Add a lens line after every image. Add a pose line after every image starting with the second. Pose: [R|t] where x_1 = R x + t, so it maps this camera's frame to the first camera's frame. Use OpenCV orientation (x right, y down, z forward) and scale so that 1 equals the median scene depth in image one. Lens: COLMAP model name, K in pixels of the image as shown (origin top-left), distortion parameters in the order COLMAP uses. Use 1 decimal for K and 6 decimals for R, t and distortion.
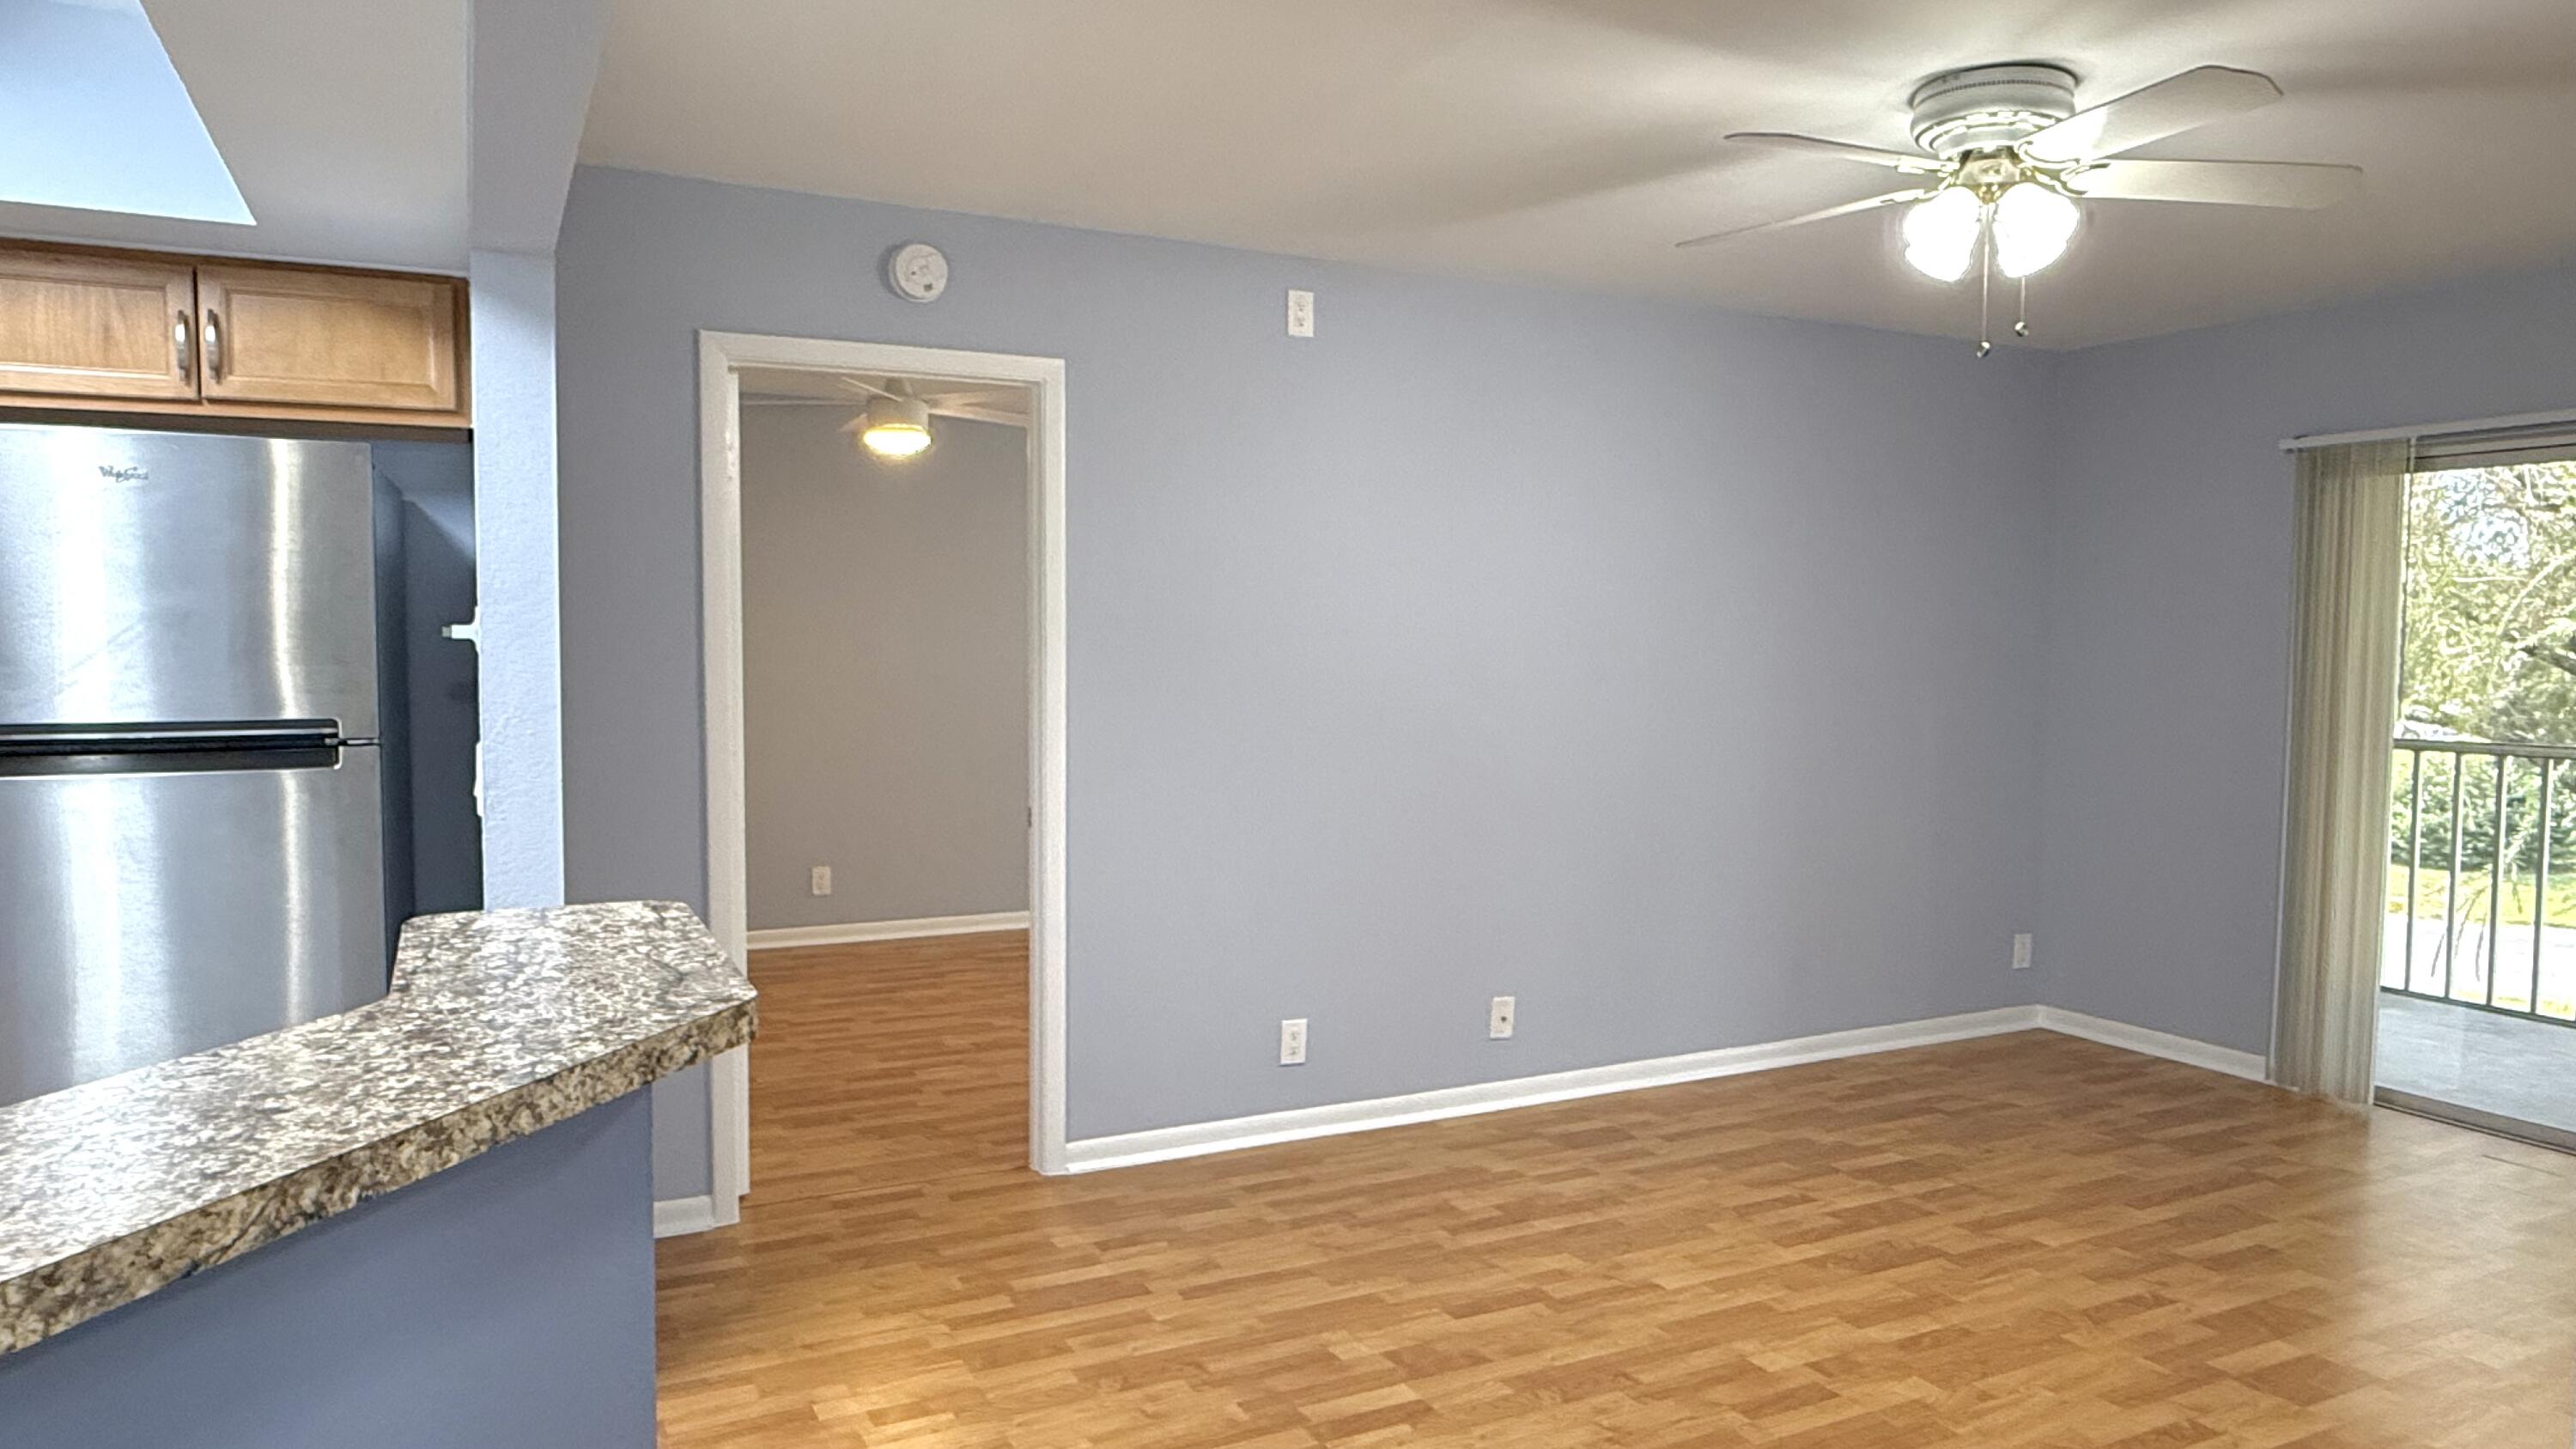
lens RADIAL K [[1625.2, 0, 1269.9], [0, 1625.2, 724.2], [0, 0, 1]] dist [-0.001591, 0.008267]
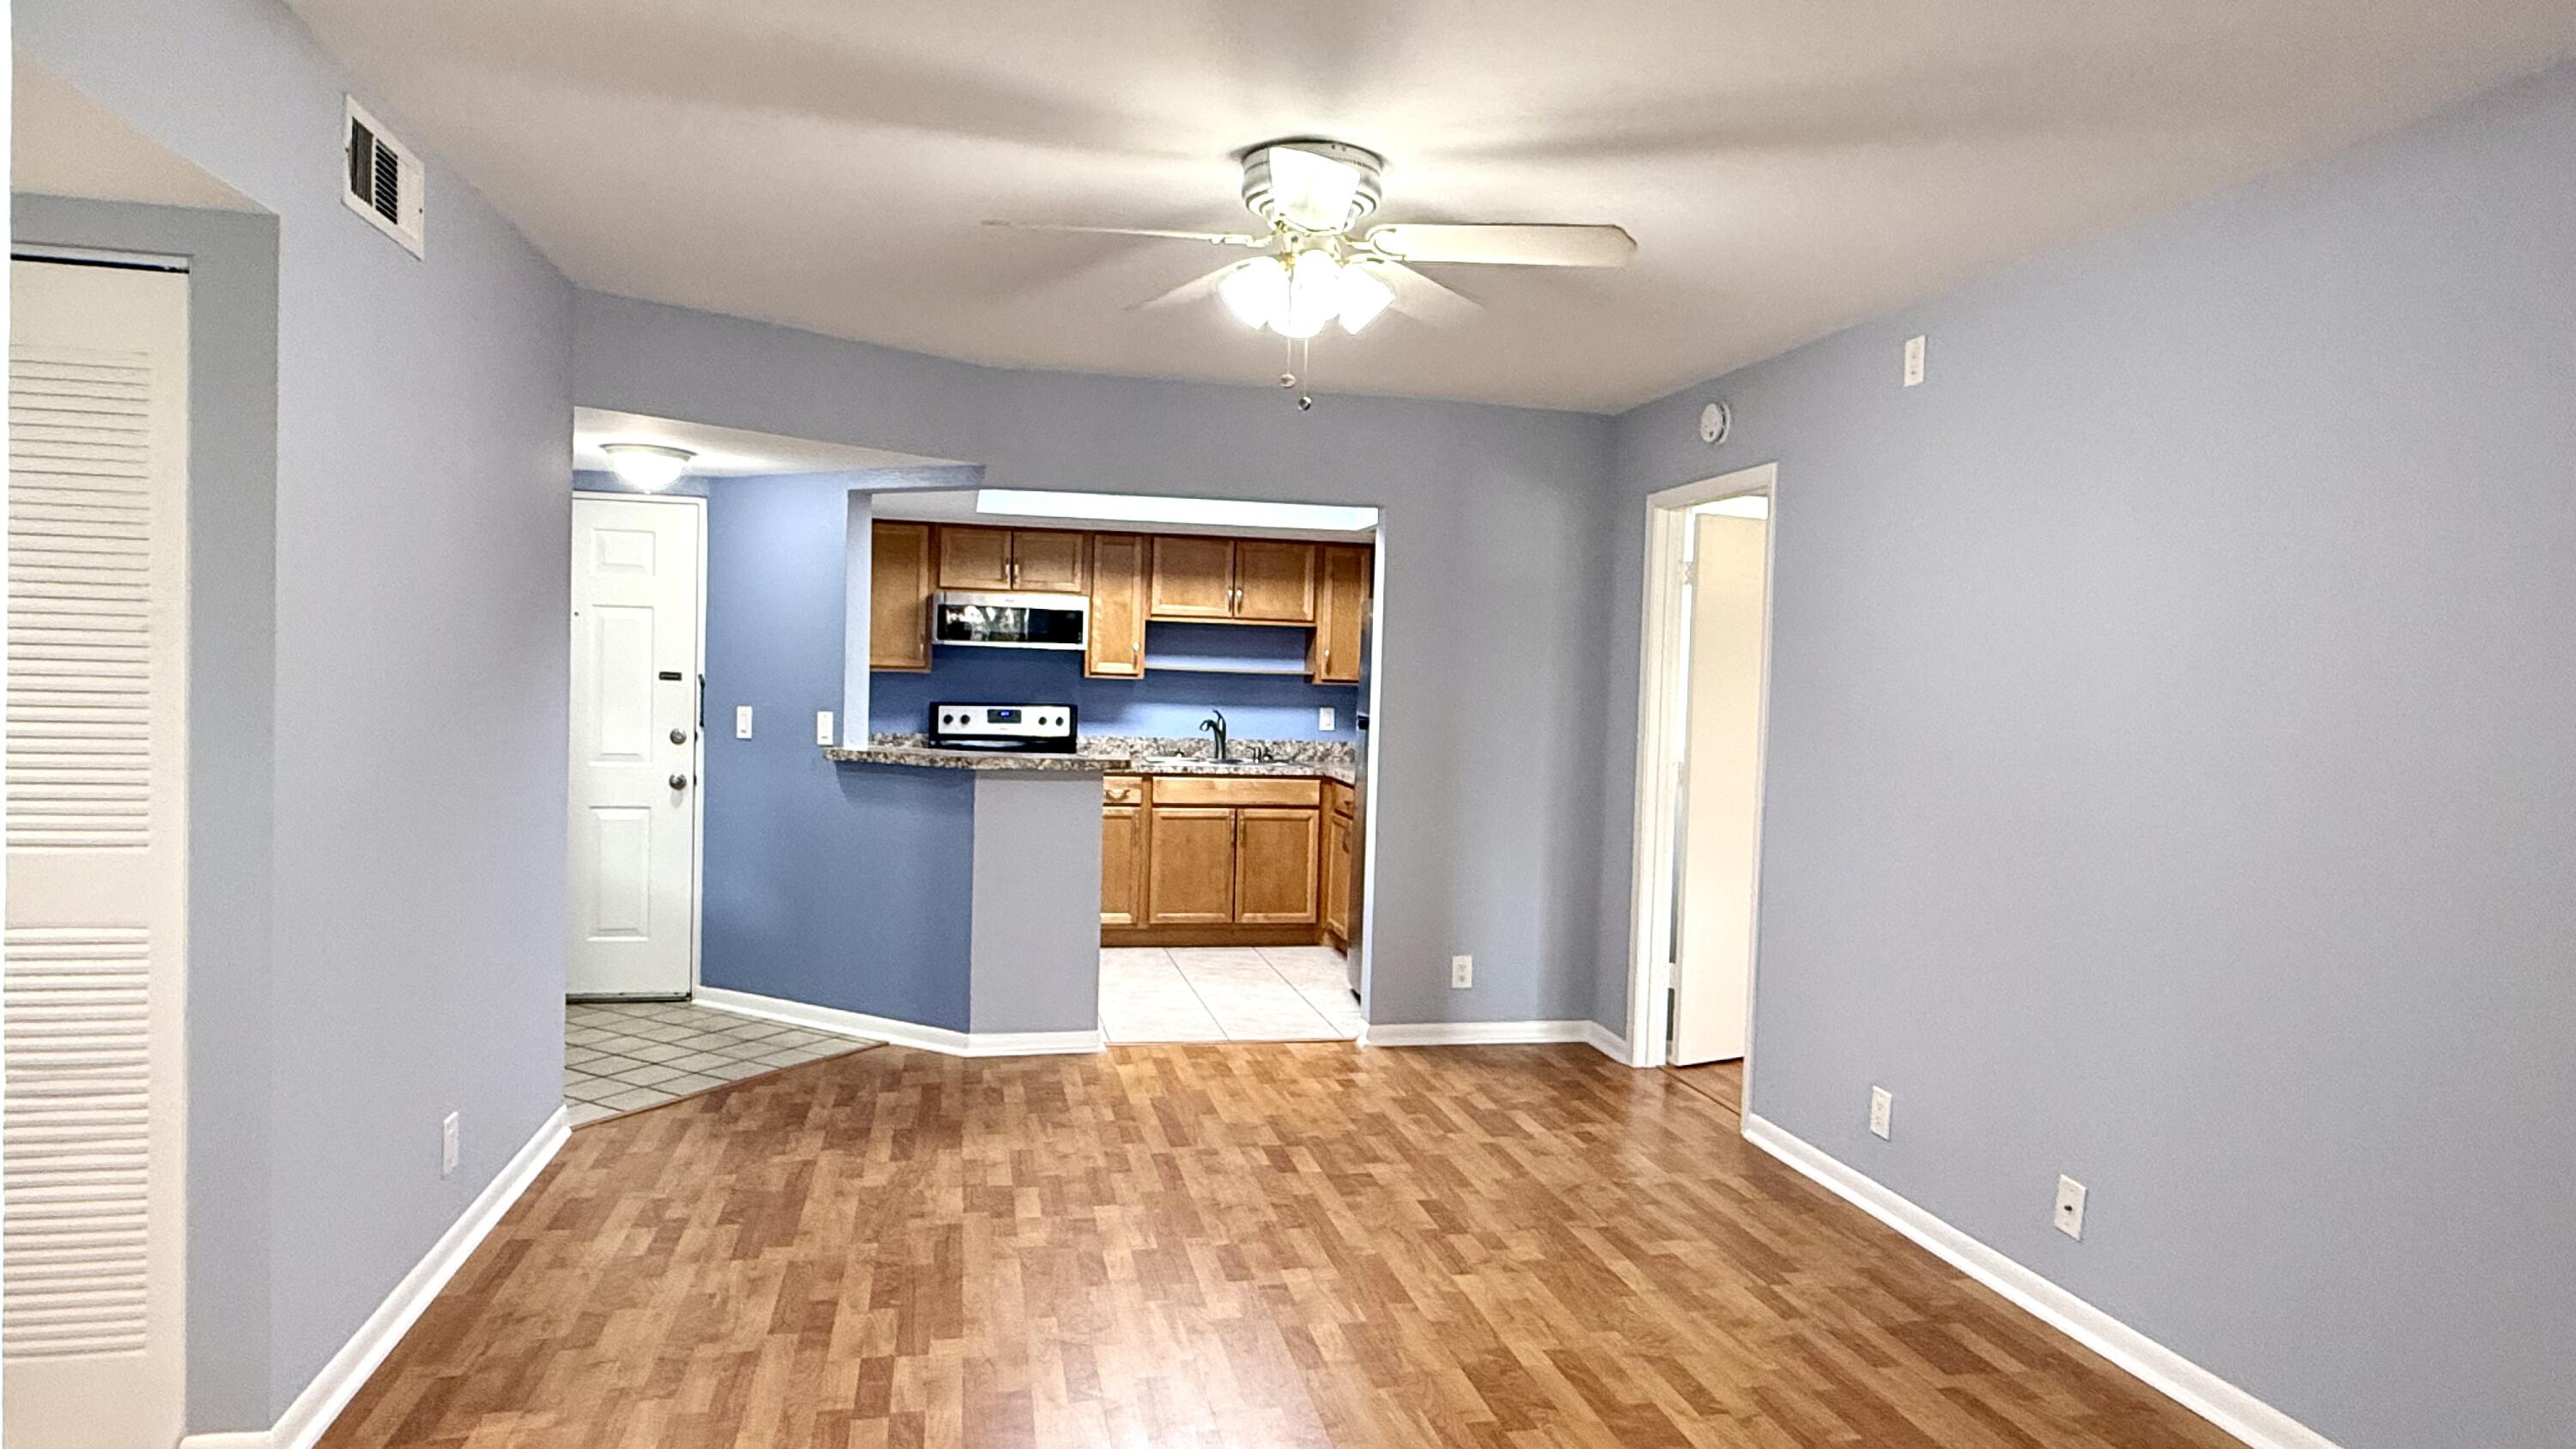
lens RADIAL K [[1491.5, 0, 1281.7], [0, 1491.5, 720.5], [0, 0, 1]] dist [0.003364, -0.003871]
pose [[-0.250236, 0.018340, -0.968011, 1.233315], [-0.087062, 0.995344, 0.041364, -0.054409], [0.964263, 0.094627, -0.247474, 1.099700]]
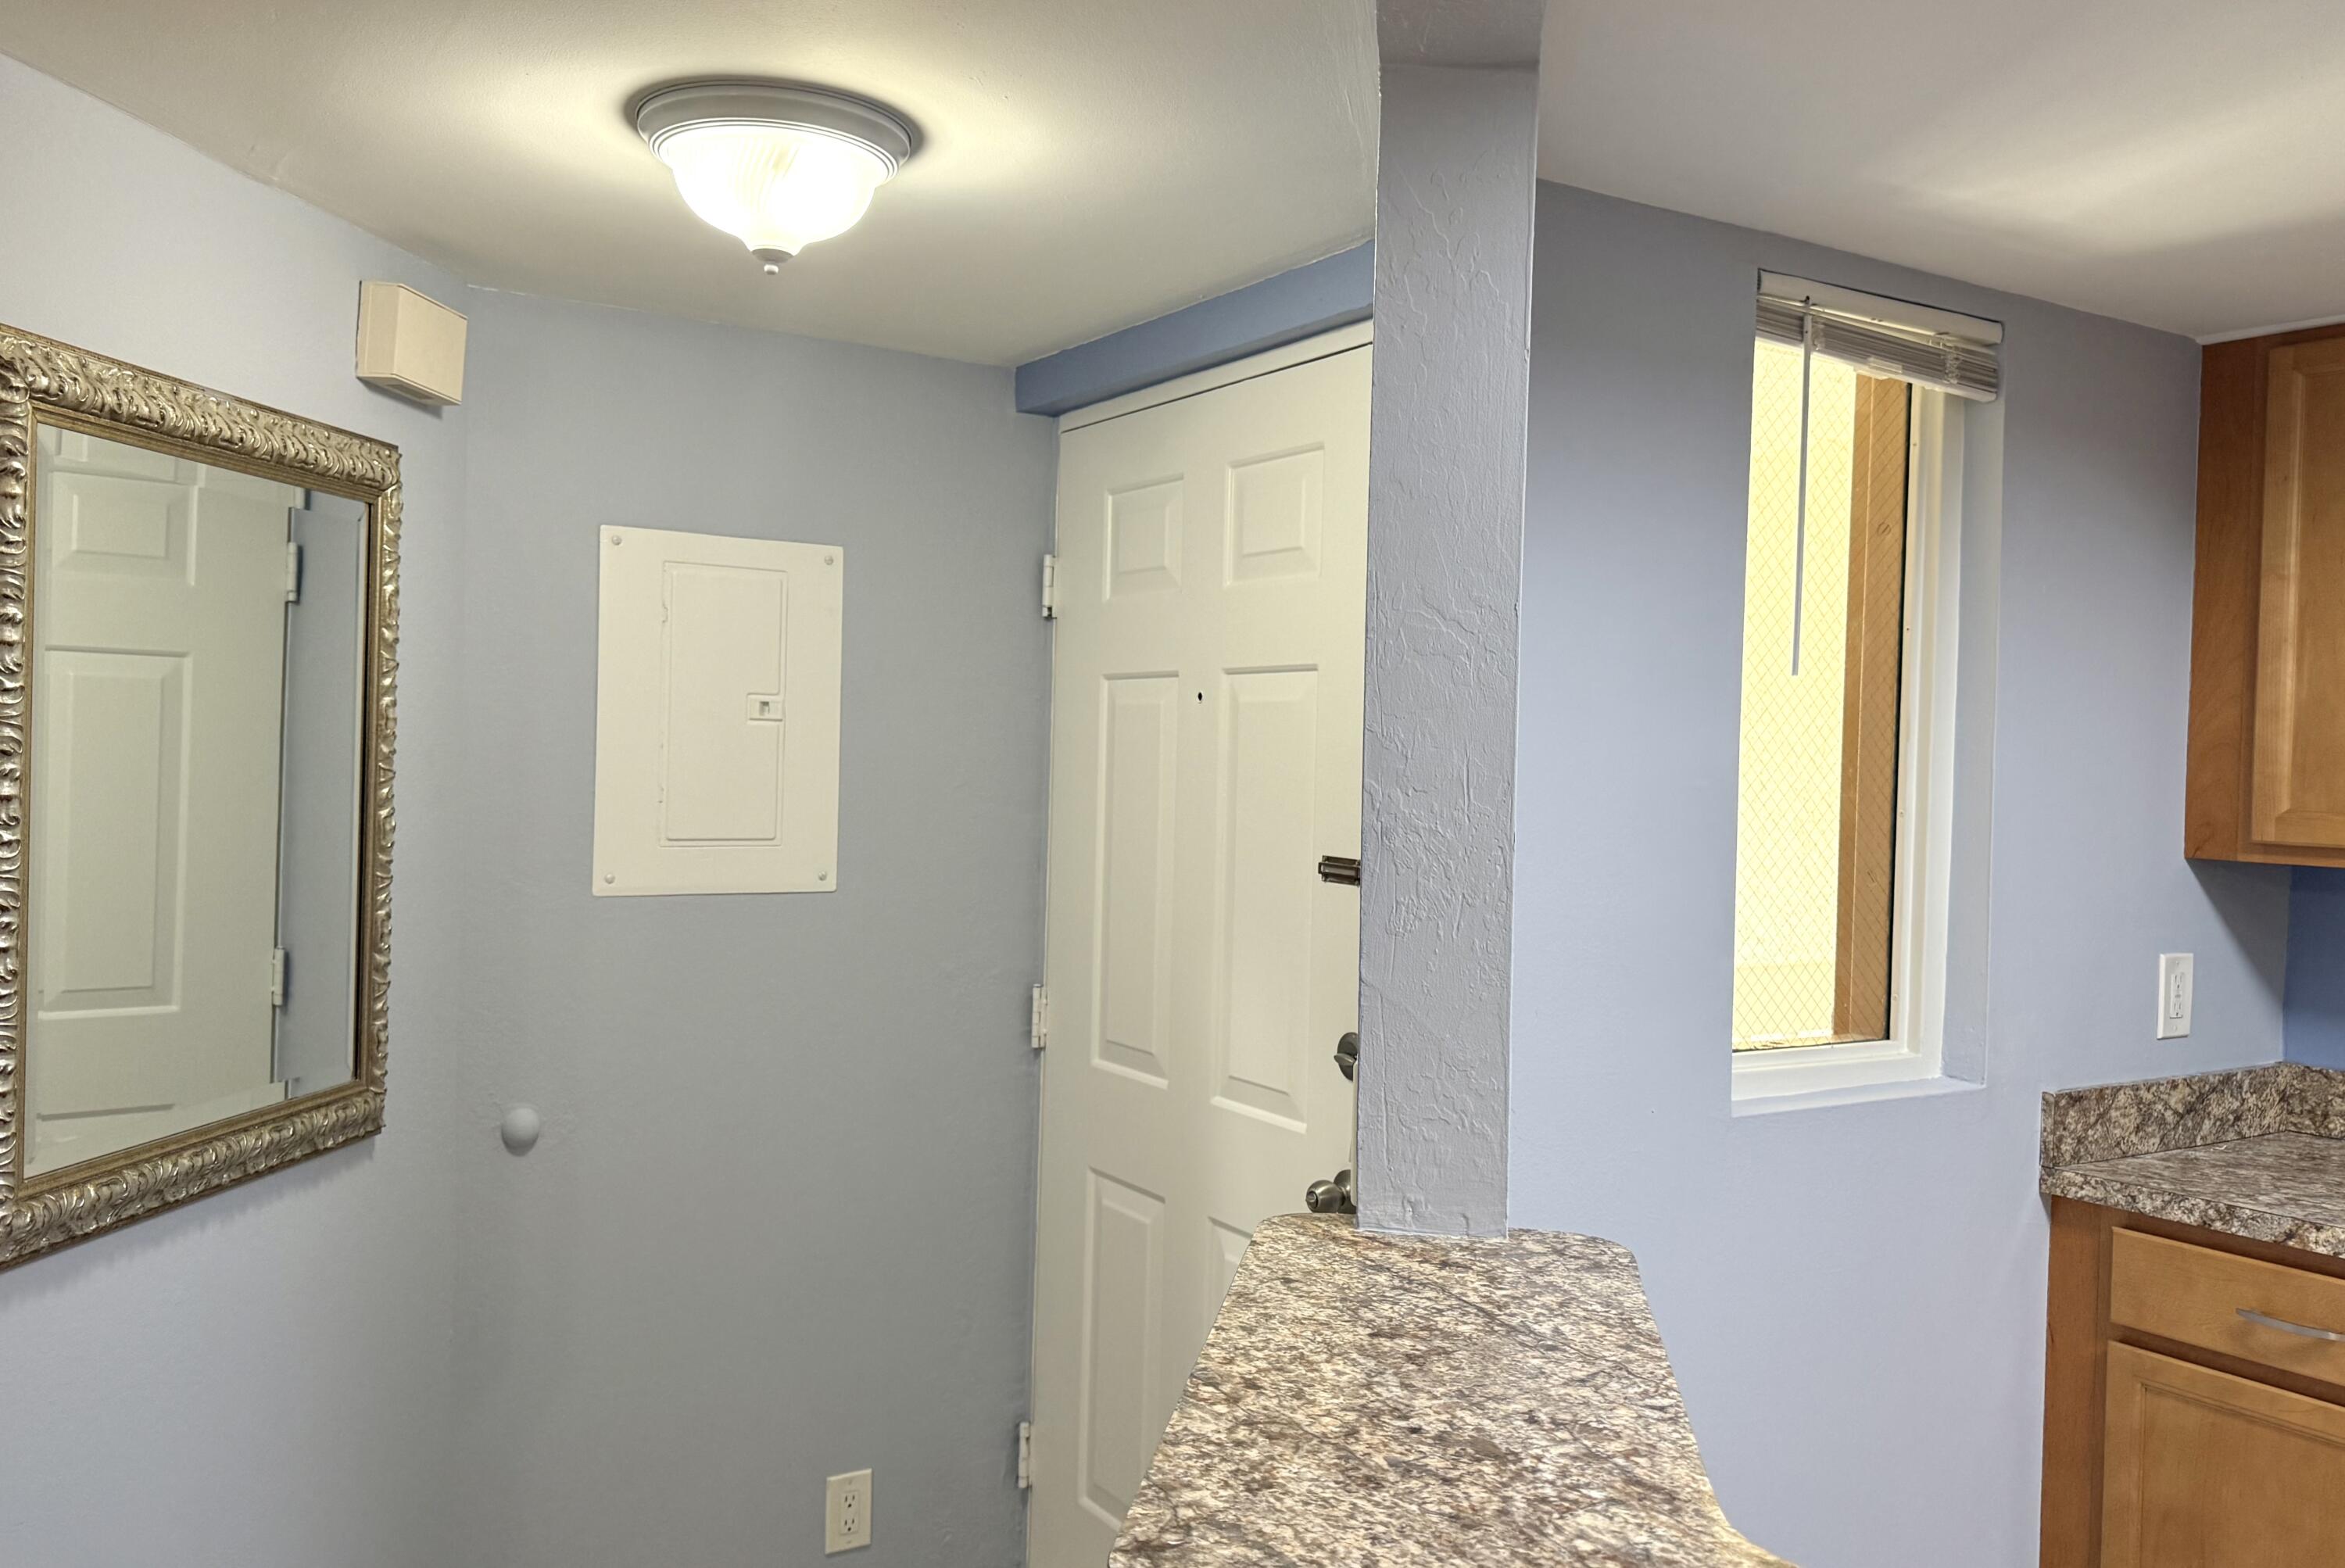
lens RADIAL K [[1849.9, 0, 1110.2], [0, 1849.9, 789.4], [0, 0, 1]] dist [0.068878, -0.072865]
pose [[-0.995517, -0.027295, -0.090554, -0.109610], [-0.034175, 0.996574, 0.075321, -0.054630], [0.088188, 0.078078, -0.993039, 0.674019]]
